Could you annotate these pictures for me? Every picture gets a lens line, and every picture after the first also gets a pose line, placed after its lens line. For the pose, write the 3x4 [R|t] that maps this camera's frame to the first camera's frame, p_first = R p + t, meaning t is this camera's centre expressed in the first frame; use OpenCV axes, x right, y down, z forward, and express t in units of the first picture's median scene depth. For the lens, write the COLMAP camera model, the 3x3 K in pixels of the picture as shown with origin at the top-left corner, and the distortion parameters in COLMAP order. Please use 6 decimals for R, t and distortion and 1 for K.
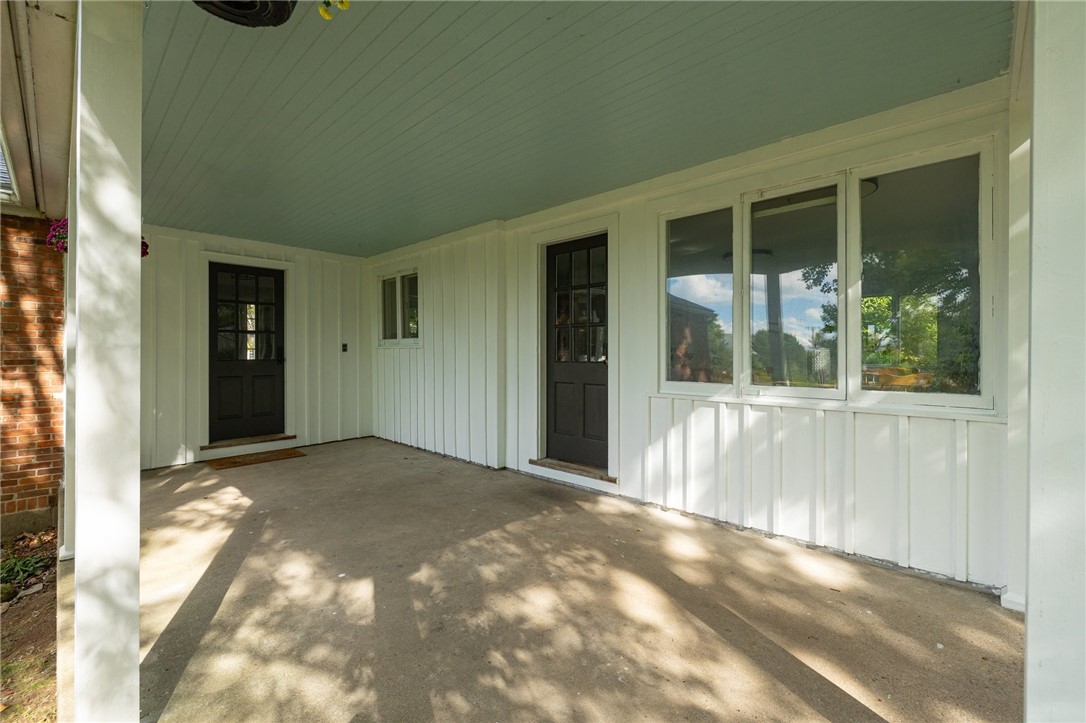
lens RADIAL K [[470.4, 0, 543.0], [0, 470.4, 361.5], [0, 0, 1]] dist [-0.003075, -0.000345]
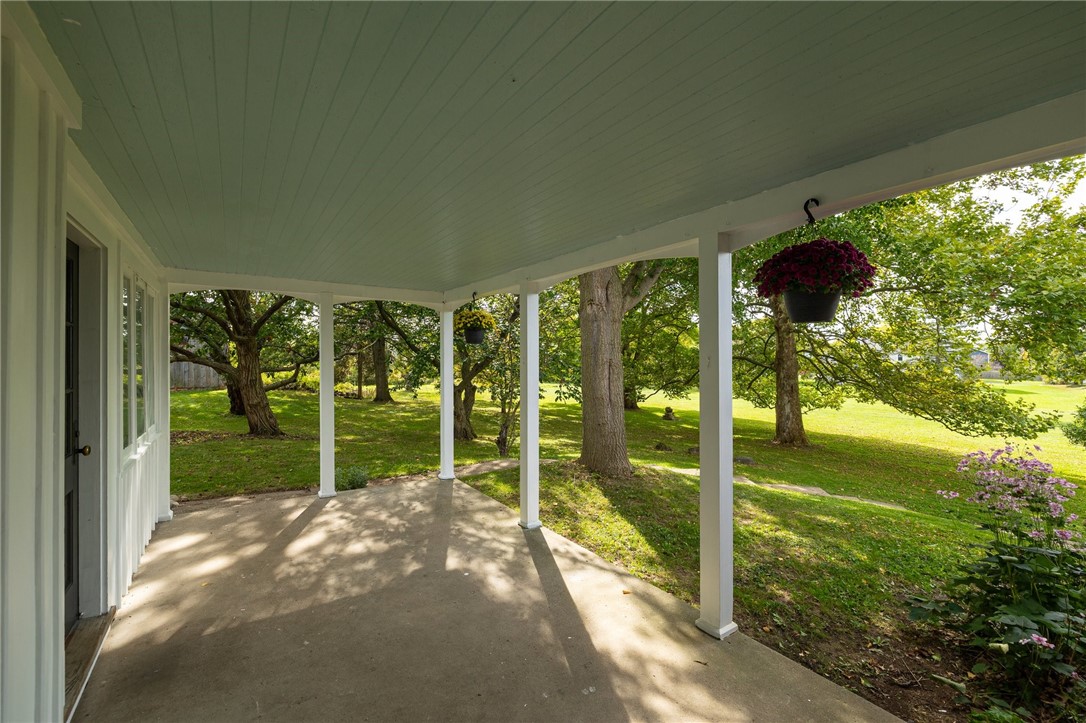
lens RADIAL K [[470.4, 0, 543.0], [0, 470.4, 361.5], [0, 0, 1]] dist [-0.003075, -0.000345]
pose [[-0.979165, -0.008336, 0.202896, -0.992181], [-0.003133, 0.999658, 0.025953, -0.227858], [-0.203043, 0.024776, -0.978856, 2.458049]]
